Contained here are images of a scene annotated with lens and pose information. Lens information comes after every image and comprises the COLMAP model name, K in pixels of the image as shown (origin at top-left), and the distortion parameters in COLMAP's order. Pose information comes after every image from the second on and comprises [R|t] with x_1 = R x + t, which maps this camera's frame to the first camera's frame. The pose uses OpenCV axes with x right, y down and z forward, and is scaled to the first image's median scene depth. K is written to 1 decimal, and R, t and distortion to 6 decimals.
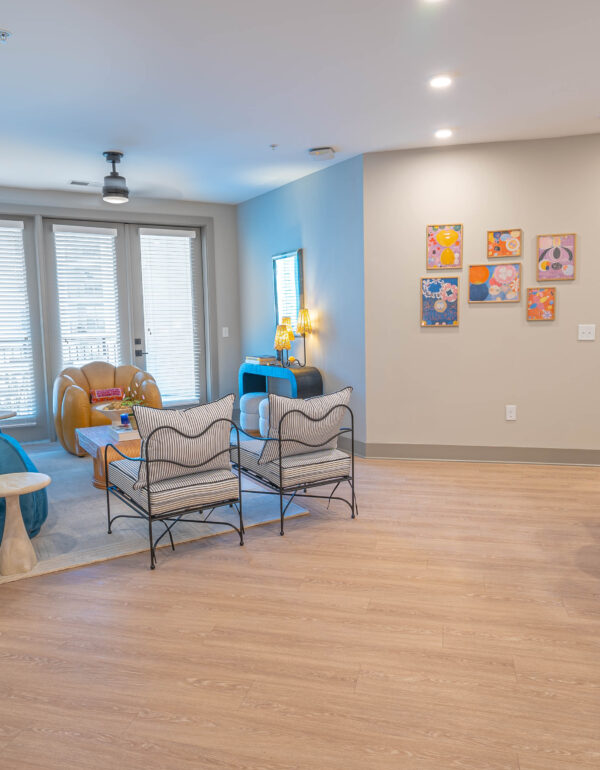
lens RADIAL K [[577.2, 0, 300.0], [0, 577.2, 385.0], [0, 0, 1]] dist [0.006256, 0.001014]
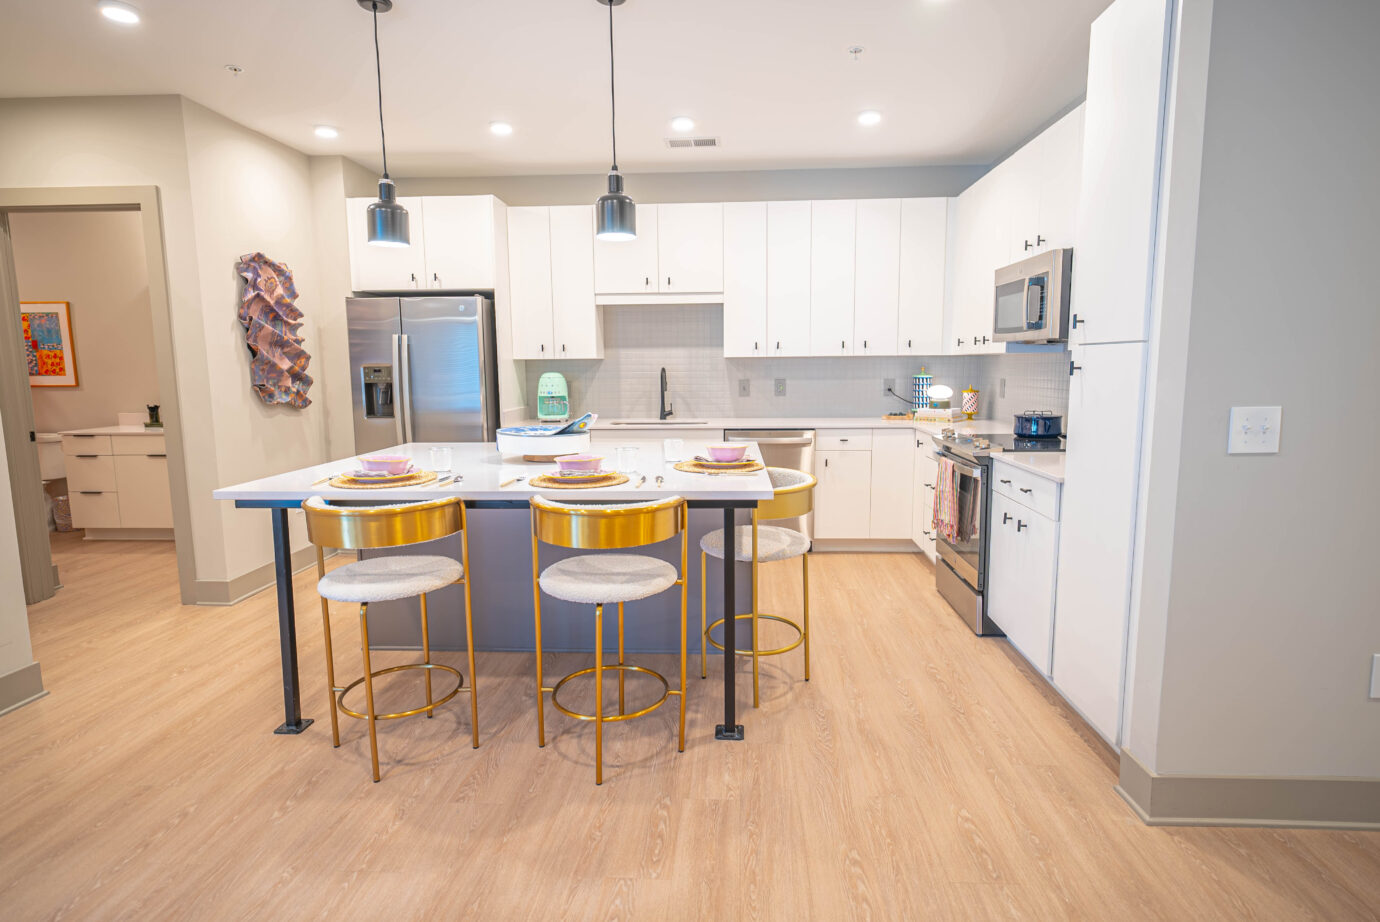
lens RADIAL K [[738.6, 0, 690.0], [0, 738.6, 461.0], [0, 0, 1]] dist [0.014194, -0.000070]
pose [[-0.180214, -0.105385, 0.977966, -0.117564], [0.132837, 0.982528, 0.130355, -0.057309], [-0.974616, 0.153402, -0.163067, 0.510414]]
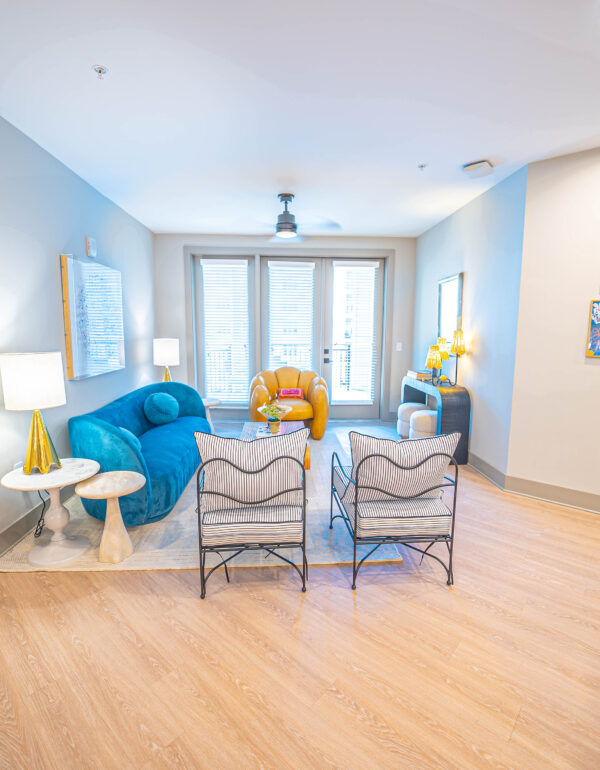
lens RADIAL K [[399.3, 0, 300.0], [0, 399.3, 385.0], [0, 0, 1]] dist [-0.020550, -0.000149]
pose [[0.889988, 0.089869, -0.447040, 0.101563], [-0.079391, 0.995951, 0.042162, -0.053162], [0.449019, -0.002032, 0.893520, 0.296407]]
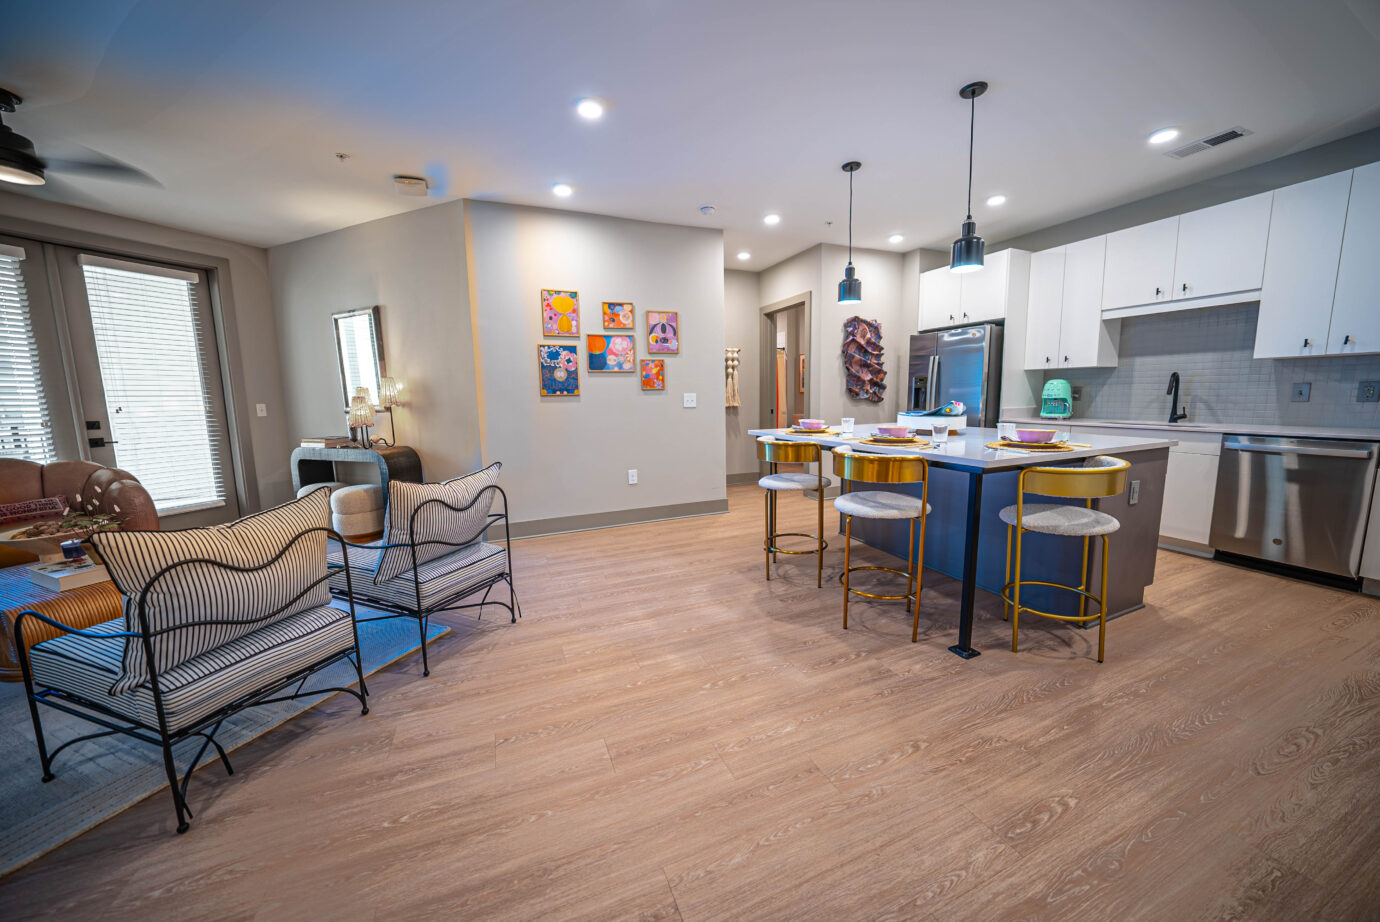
lens RADIAL K [[477.0, 0, 690.0], [0, 477.0, 461.0], [0, 0, 1]] dist [-0.028334, 0.006738]
pose [[0.803641, -0.074940, 0.590377, -0.067424], [0.071991, 0.996996, 0.028558, 0.001216], [-0.590744, 0.019552, 0.806622, 0.237280]]
